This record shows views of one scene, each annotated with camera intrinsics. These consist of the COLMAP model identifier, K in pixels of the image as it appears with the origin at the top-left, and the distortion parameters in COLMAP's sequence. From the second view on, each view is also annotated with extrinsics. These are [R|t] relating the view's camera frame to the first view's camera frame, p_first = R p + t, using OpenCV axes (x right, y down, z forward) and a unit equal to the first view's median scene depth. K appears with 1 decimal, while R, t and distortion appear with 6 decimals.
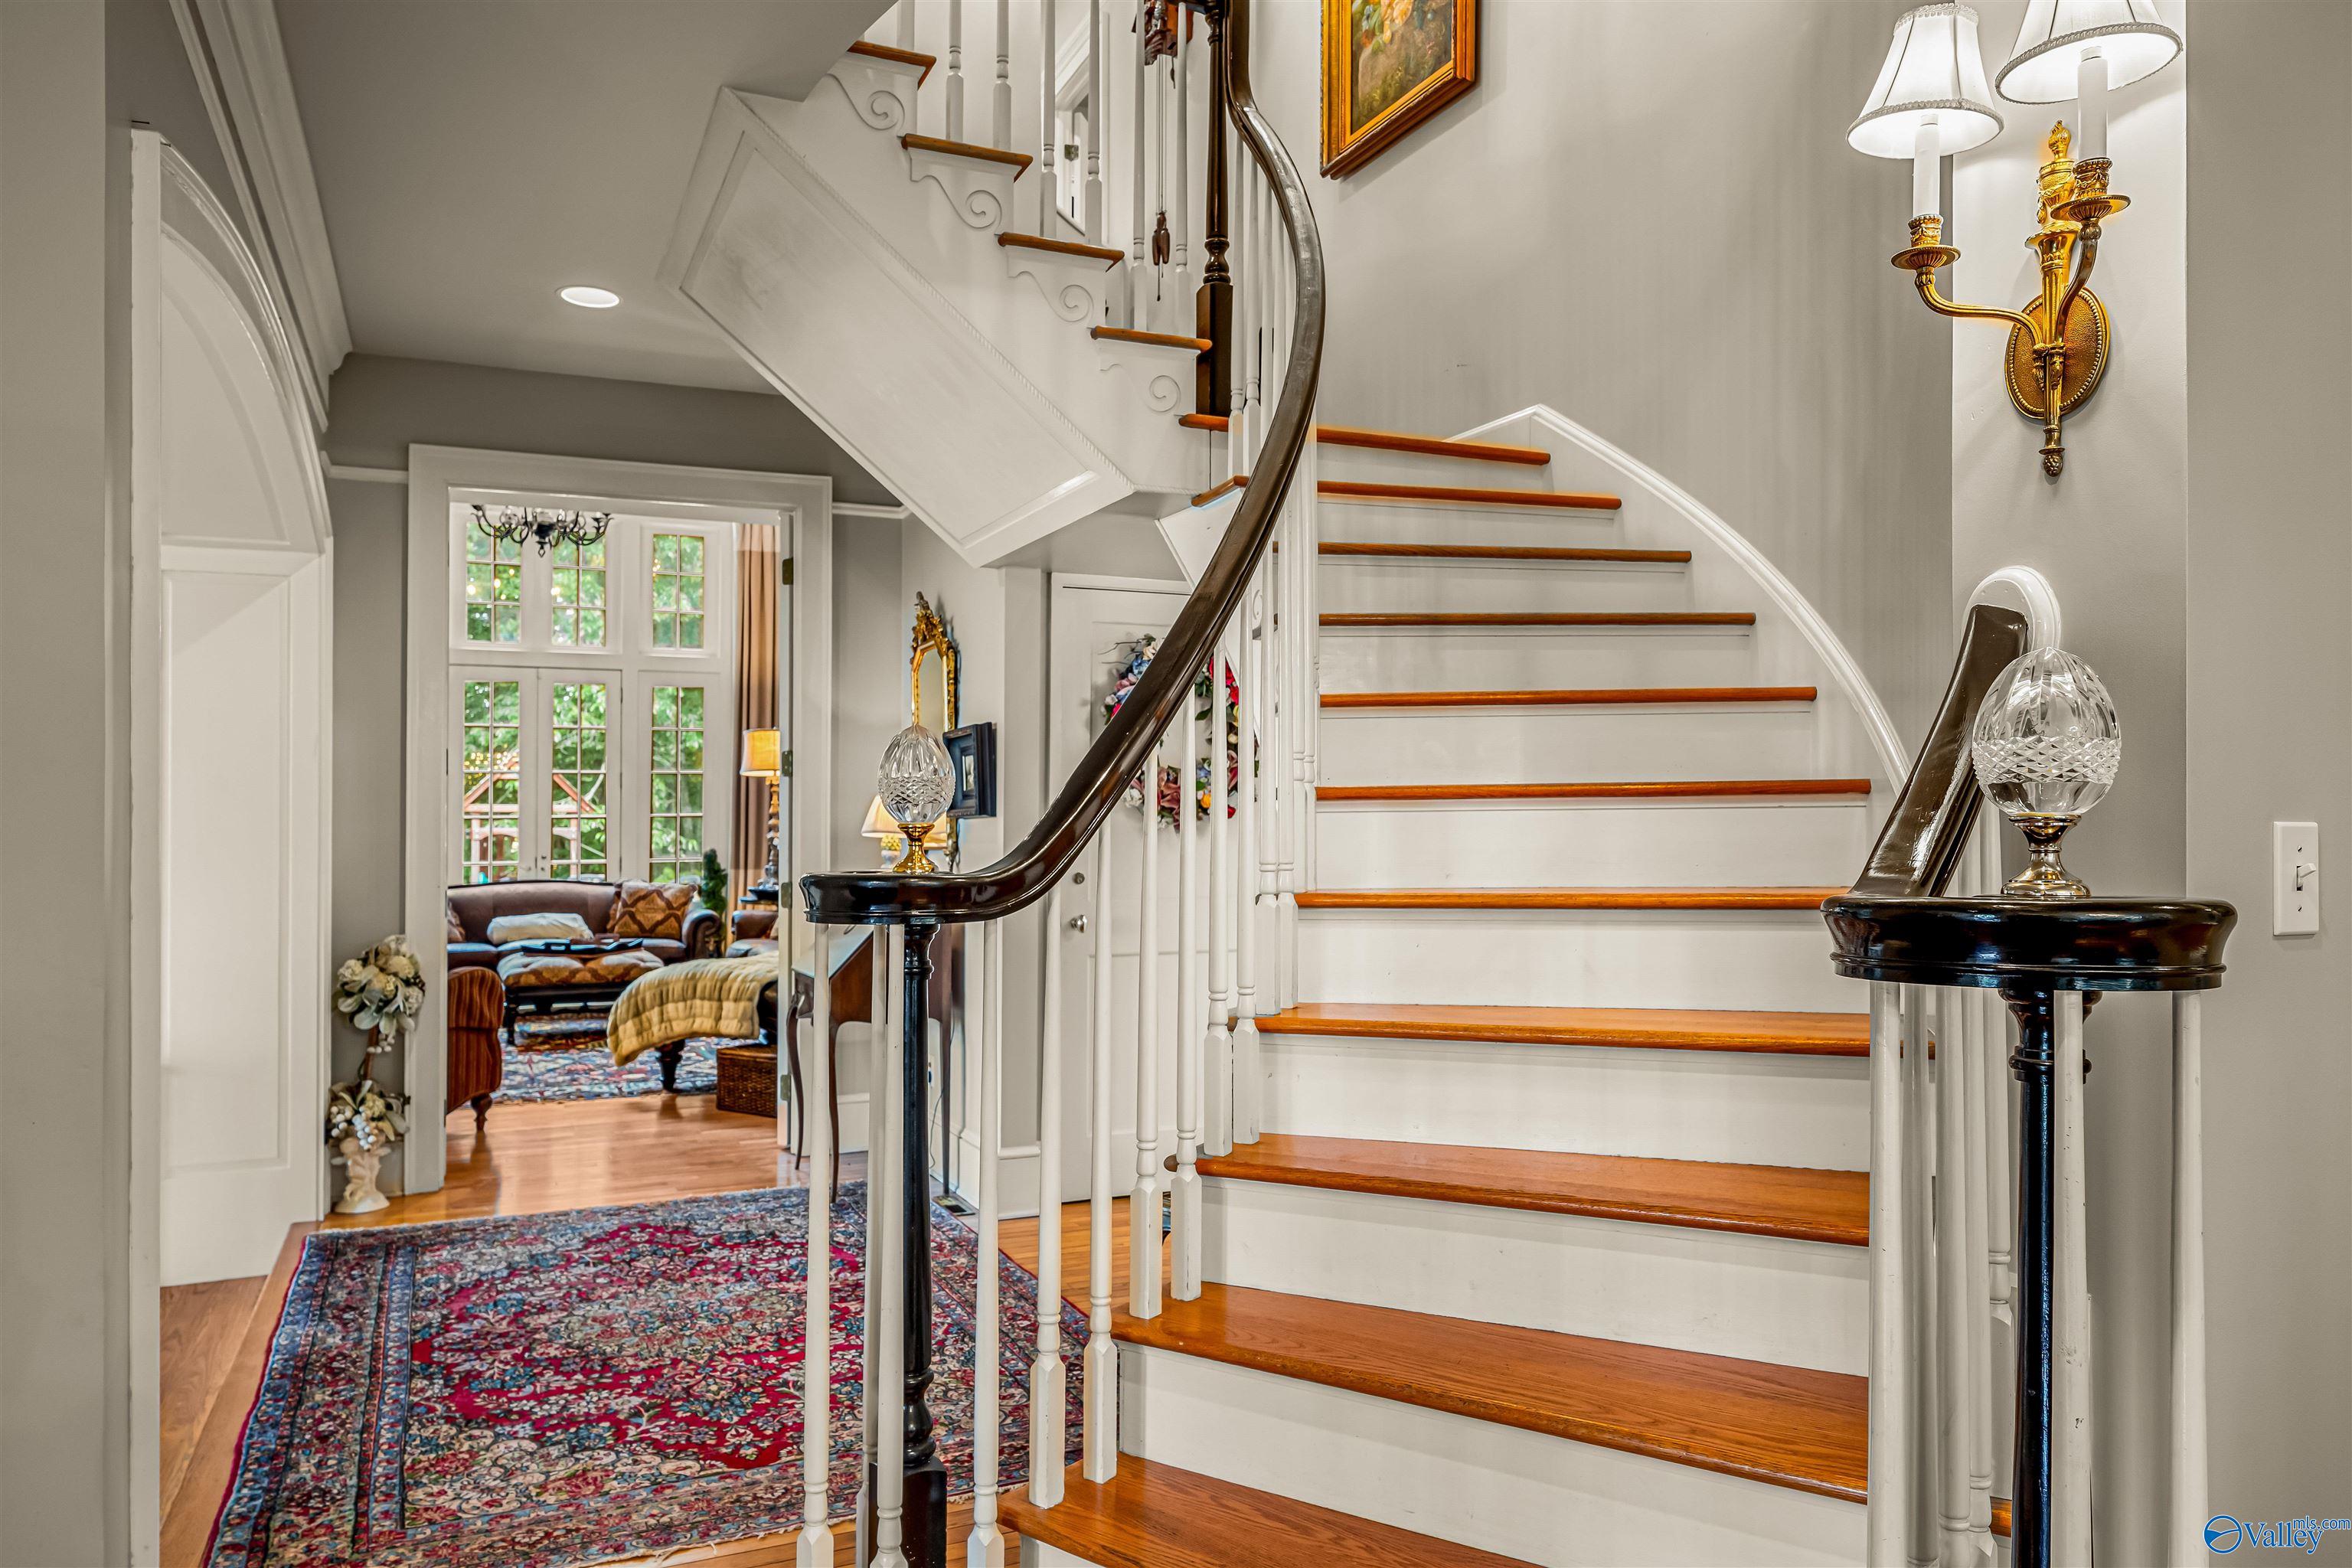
lens RADIAL K [[1605.8, 0, 1176.0], [0, 1605.8, 784.0], [0, 0, 1]] dist [0.004199, 0.001429]
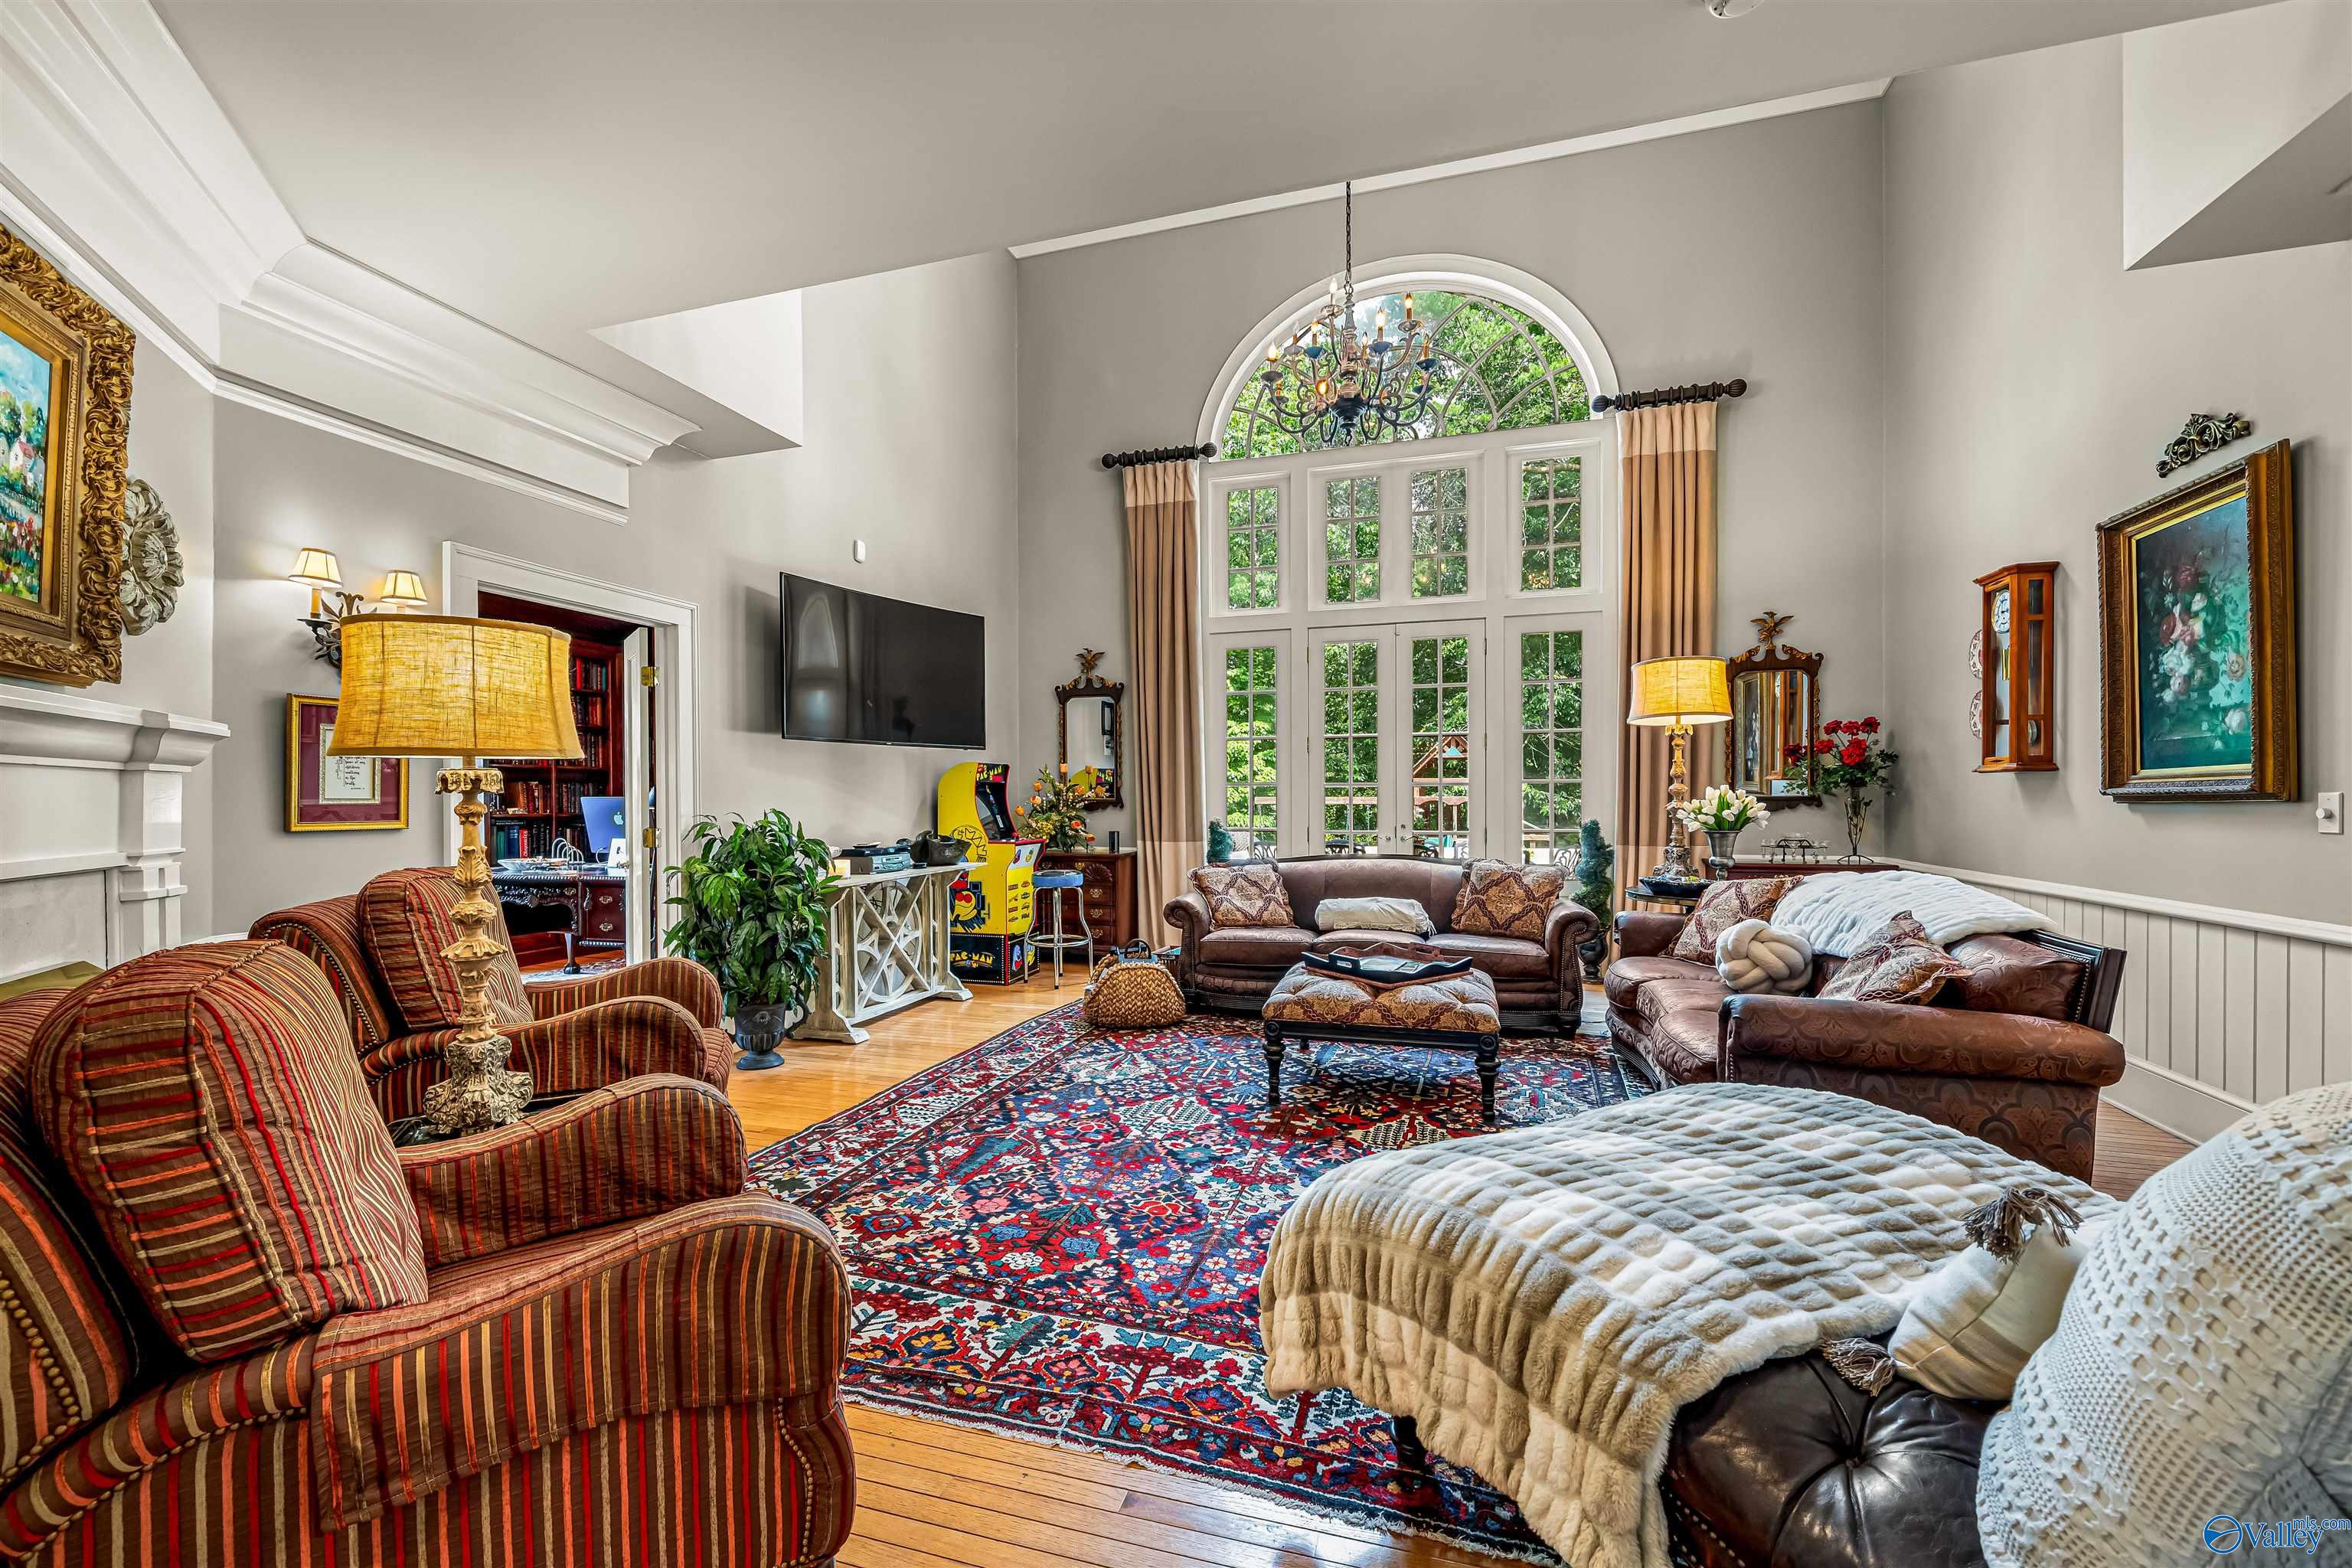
lens RADIAL K [[950.3, 0, 1168.4], [0, 950.3, 790.1], [0, 0, 1]] dist [-0.000488, -0.000052]
pose [[0.749043, 0.000184, -0.662521, -0.276527], [0.013186, 0.999798, 0.015186, 0.030478], [0.662390, -0.020111, 0.748890, 1.055086]]
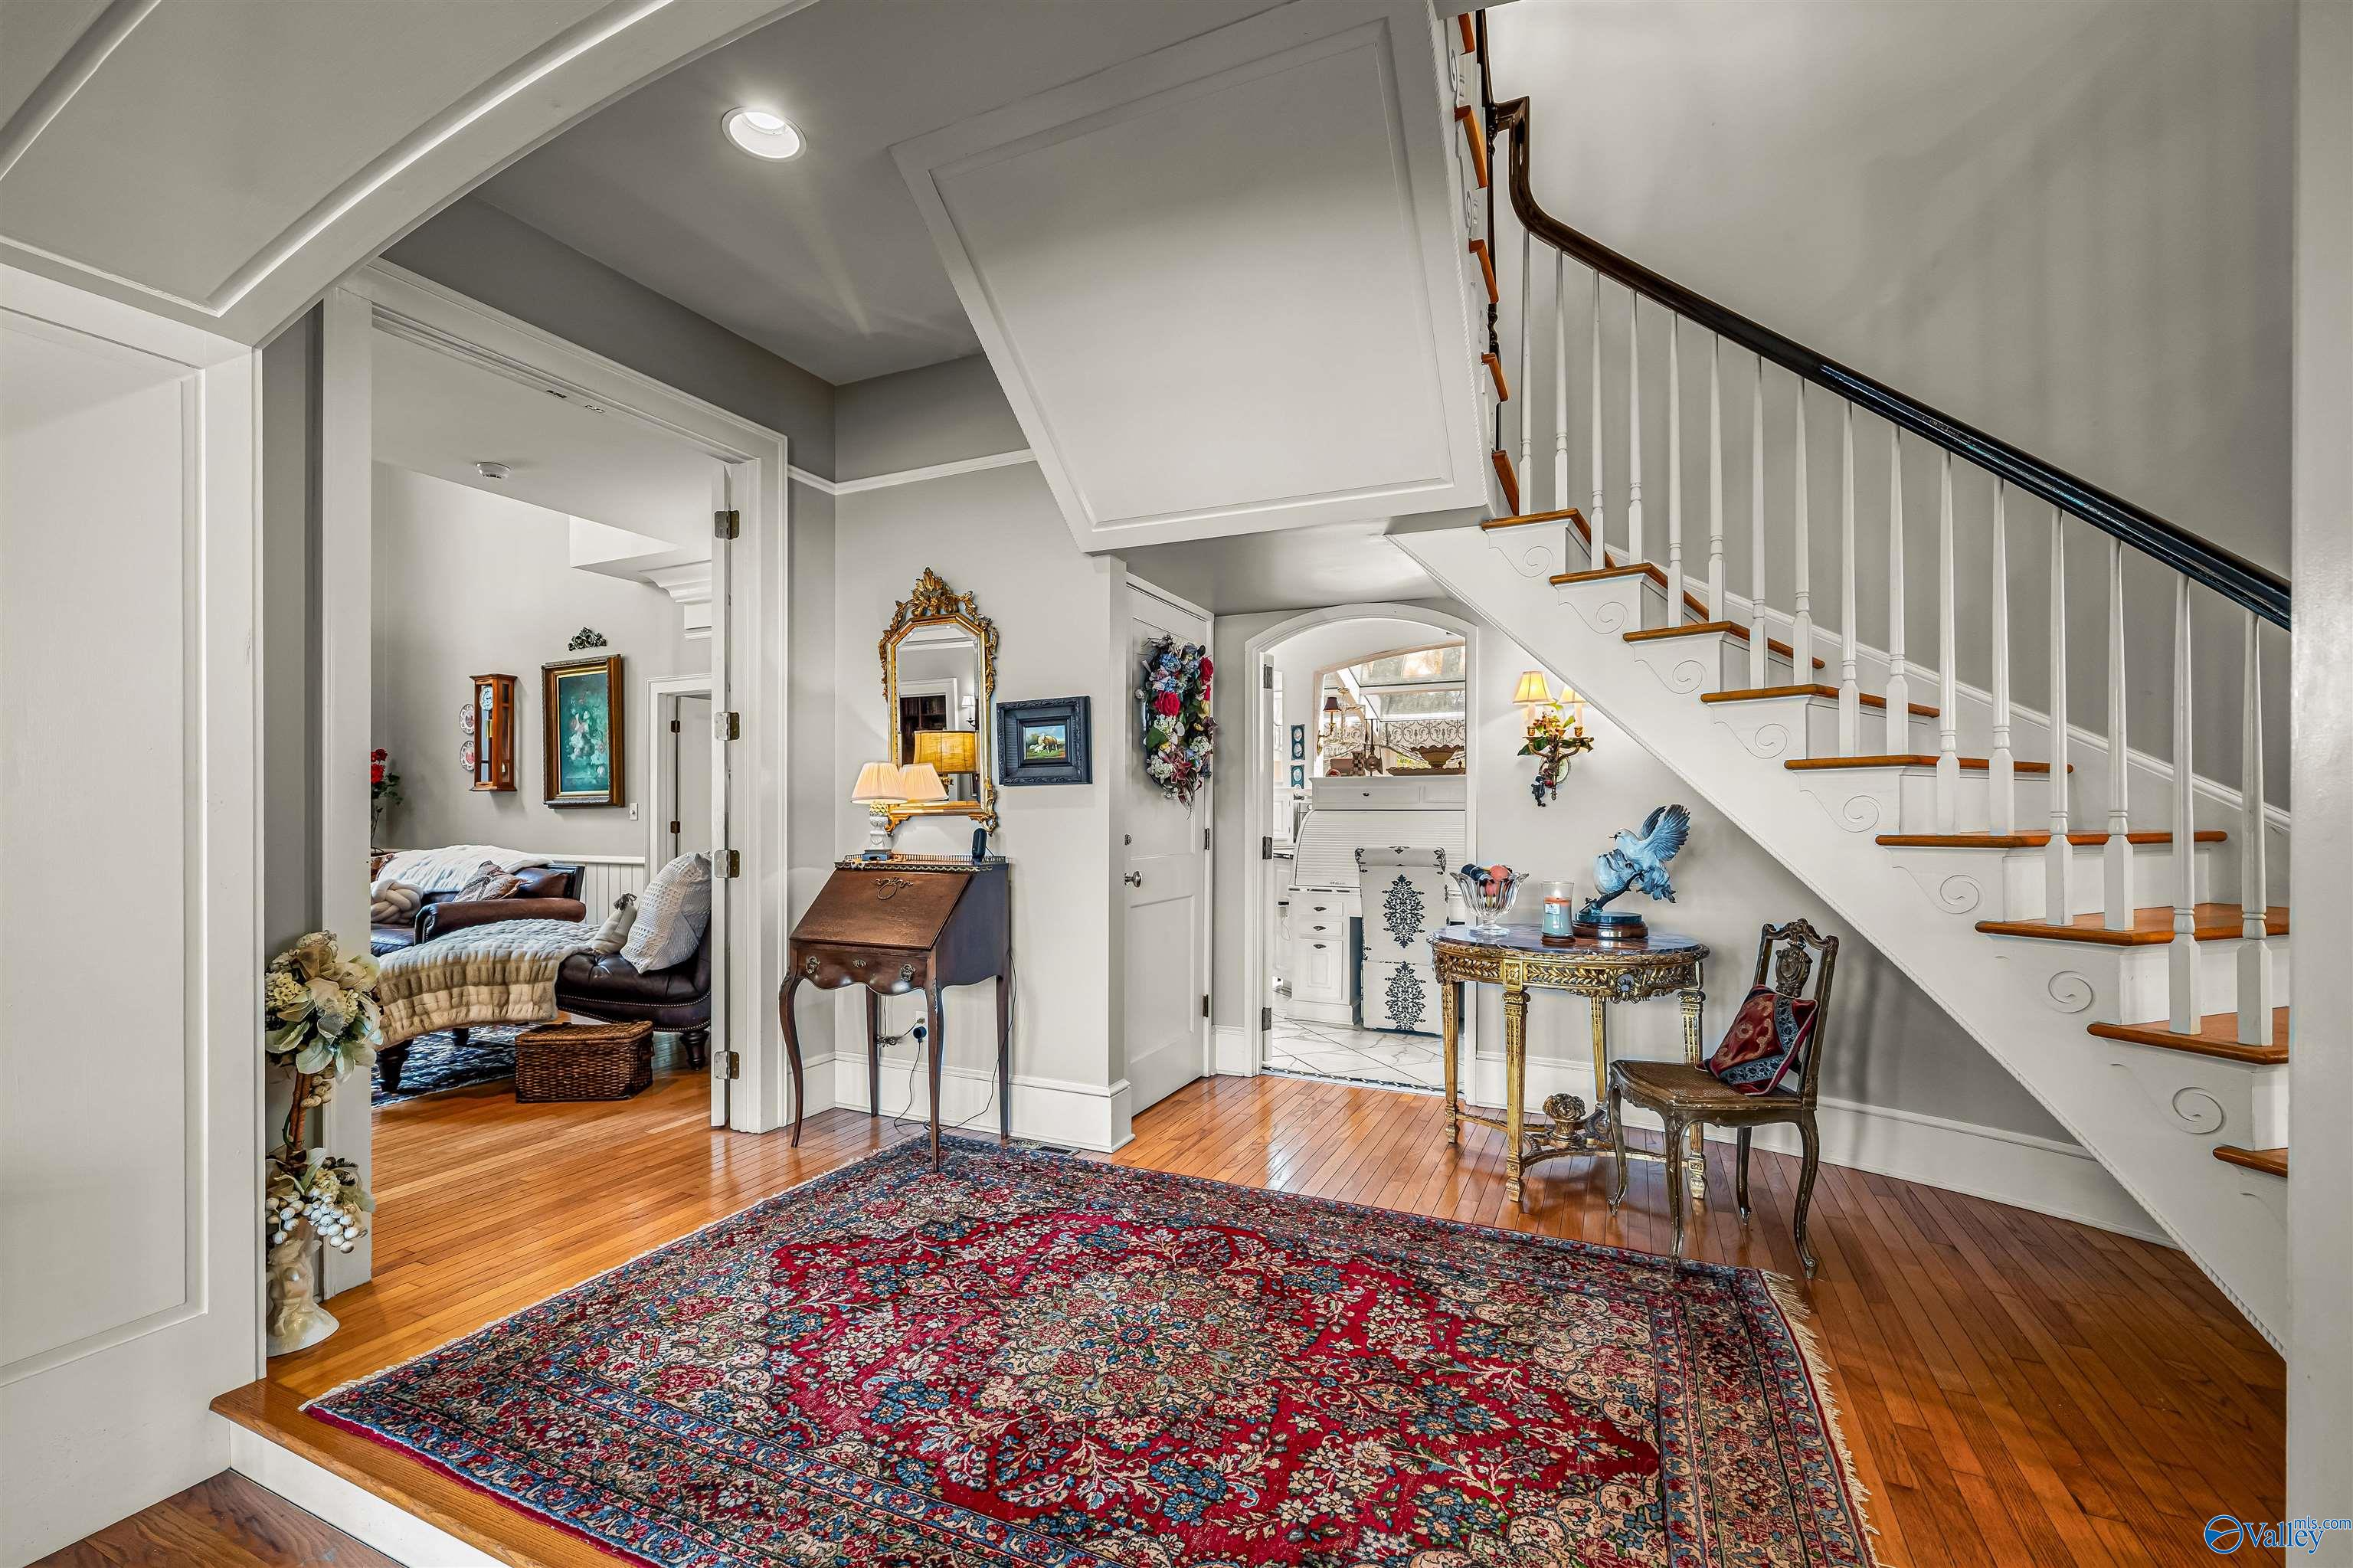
lens RADIAL K [[992.1, 0, 1161.6], [0, 992.1, 802.1], [0, 0, 1]] dist [0.000237, -0.000216]
pose [[0.756443, 0.013875, 0.653912, -0.470847], [-0.021143, 0.999771, 0.003244, 0.027209], [-0.653717, -0.016280, 0.756564, 0.418561]]
